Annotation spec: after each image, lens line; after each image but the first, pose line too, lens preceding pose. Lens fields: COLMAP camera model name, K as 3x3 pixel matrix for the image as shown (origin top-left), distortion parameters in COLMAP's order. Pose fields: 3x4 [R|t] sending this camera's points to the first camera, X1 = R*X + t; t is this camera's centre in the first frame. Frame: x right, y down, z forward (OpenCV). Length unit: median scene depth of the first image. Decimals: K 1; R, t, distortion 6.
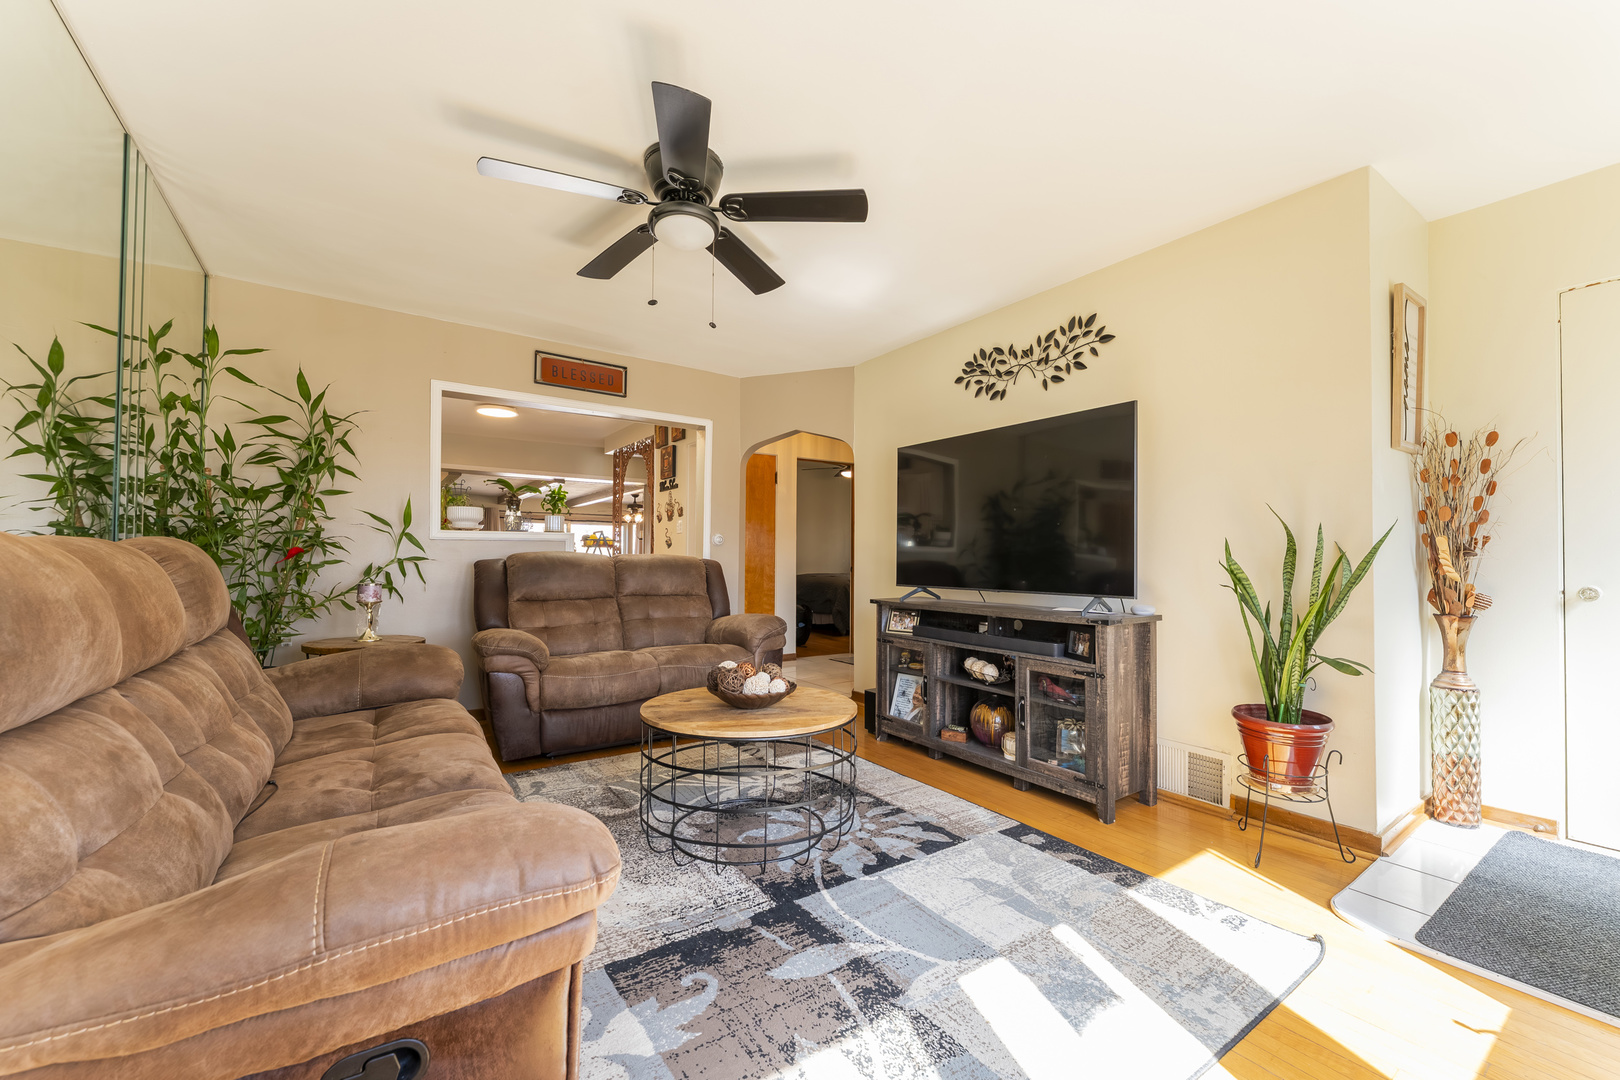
lens RADIAL K [[646.8, 0, 813.8], [0, 646.8, 547.3], [0, 0, 1]] dist [0.000534, 0.000156]
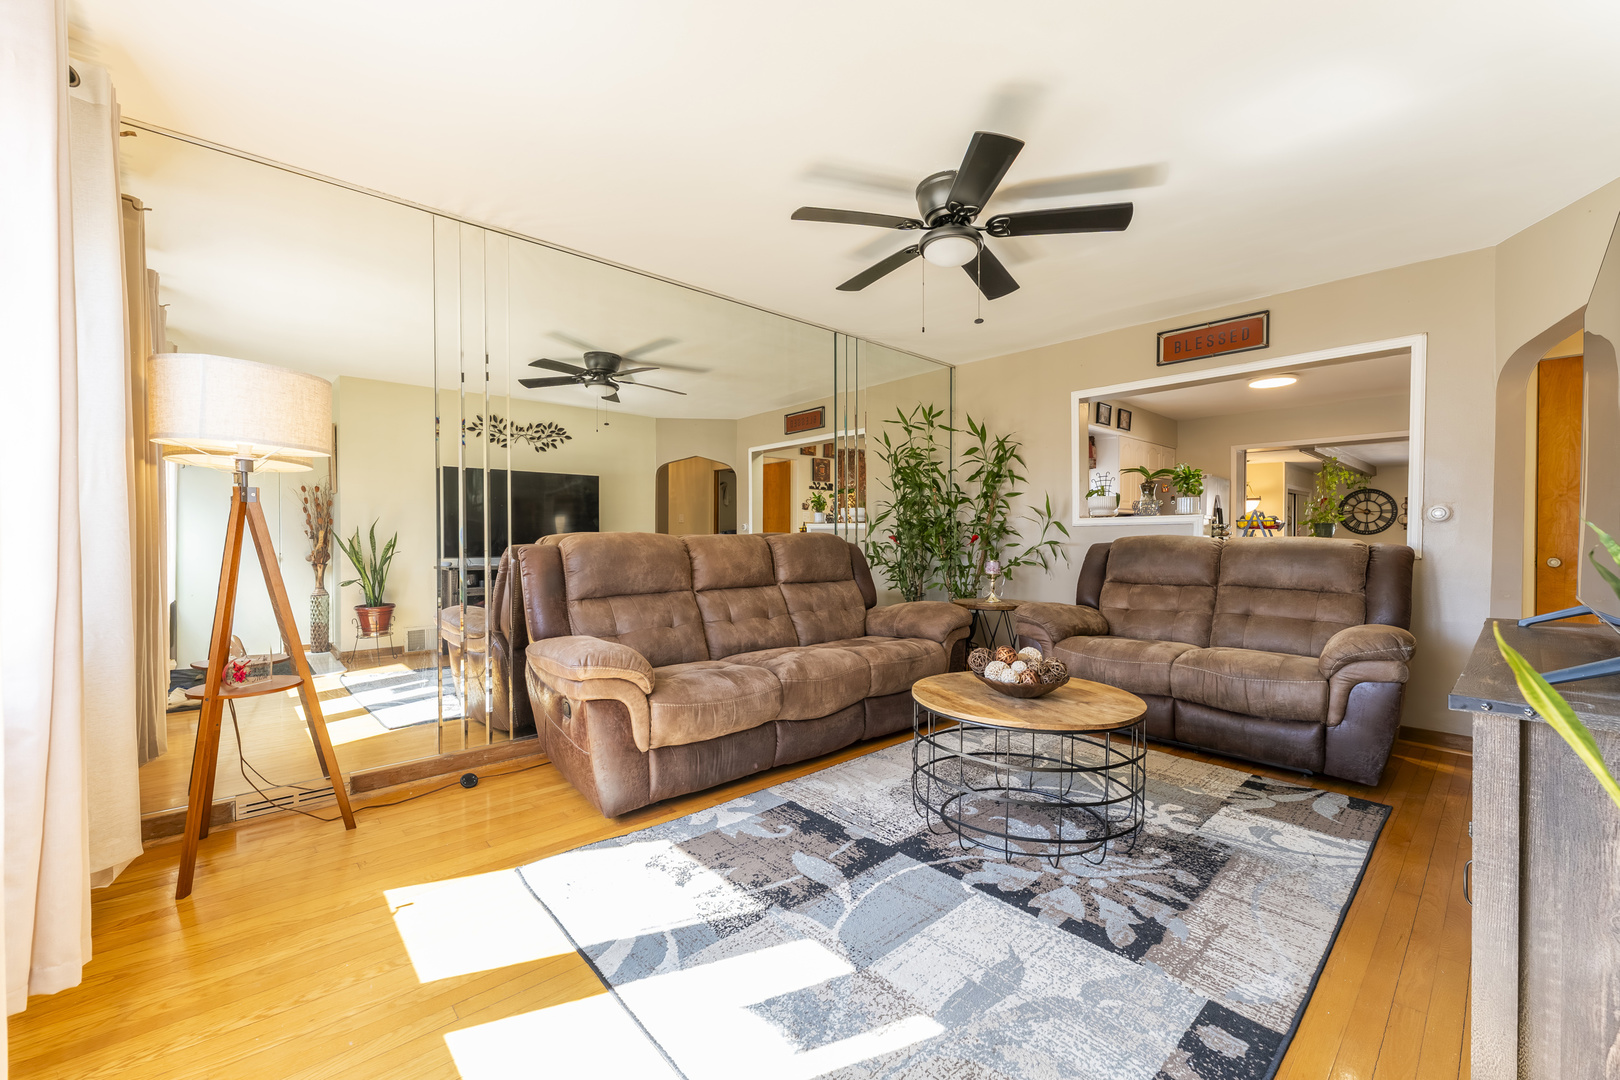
lens RADIAL K [[646.8, 0, 812.7], [0, 646.8, 549.3], [0, 0, 1]] dist [0.000534, 0.000156]
pose [[0.136806, 0.010375, -0.990544, 0.647244], [0.017259, 0.999768, 0.012855, 0.007974], [0.990448, -0.018854, 0.136595, 0.444118]]
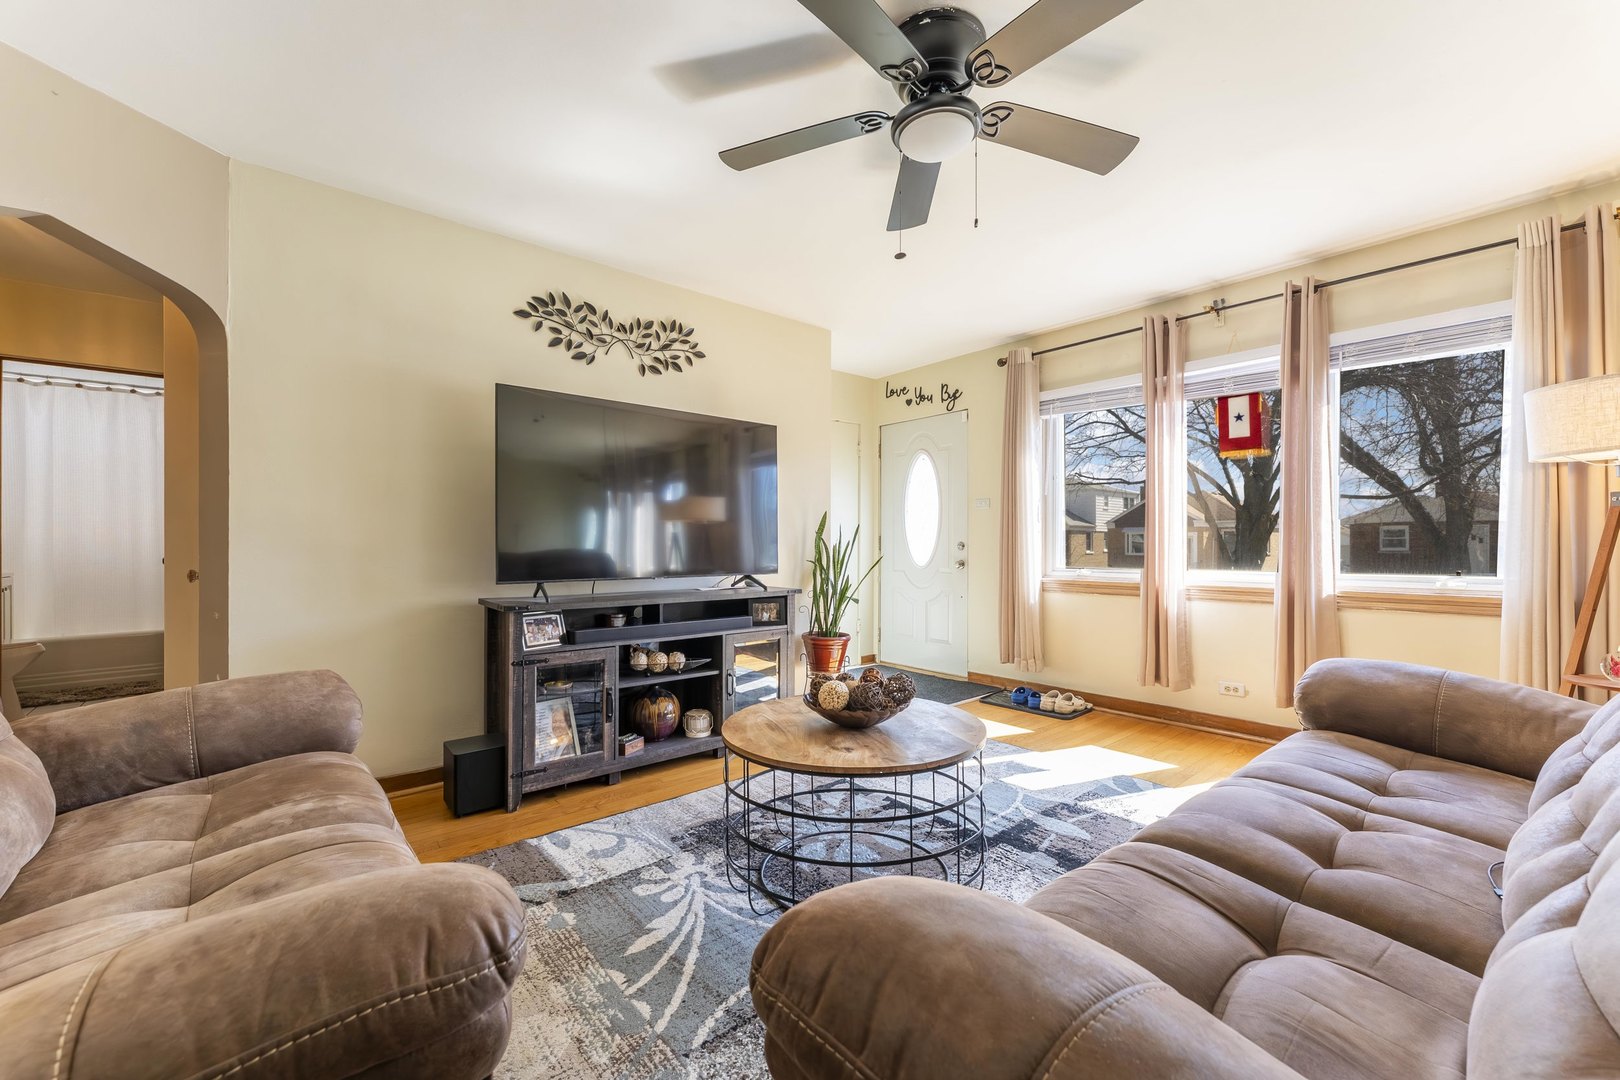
lens RADIAL K [[646.8, 0, 814.2], [0, 646.8, 545.8], [0, 0, 1]] dist [0.000534, 0.000156]
pose [[-0.104265, -0.006525, 0.994528, -0.721478], [-0.015911, 0.999861, 0.004892, 0.012036], [-0.994422, -0.015314, -0.104355, 0.902480]]
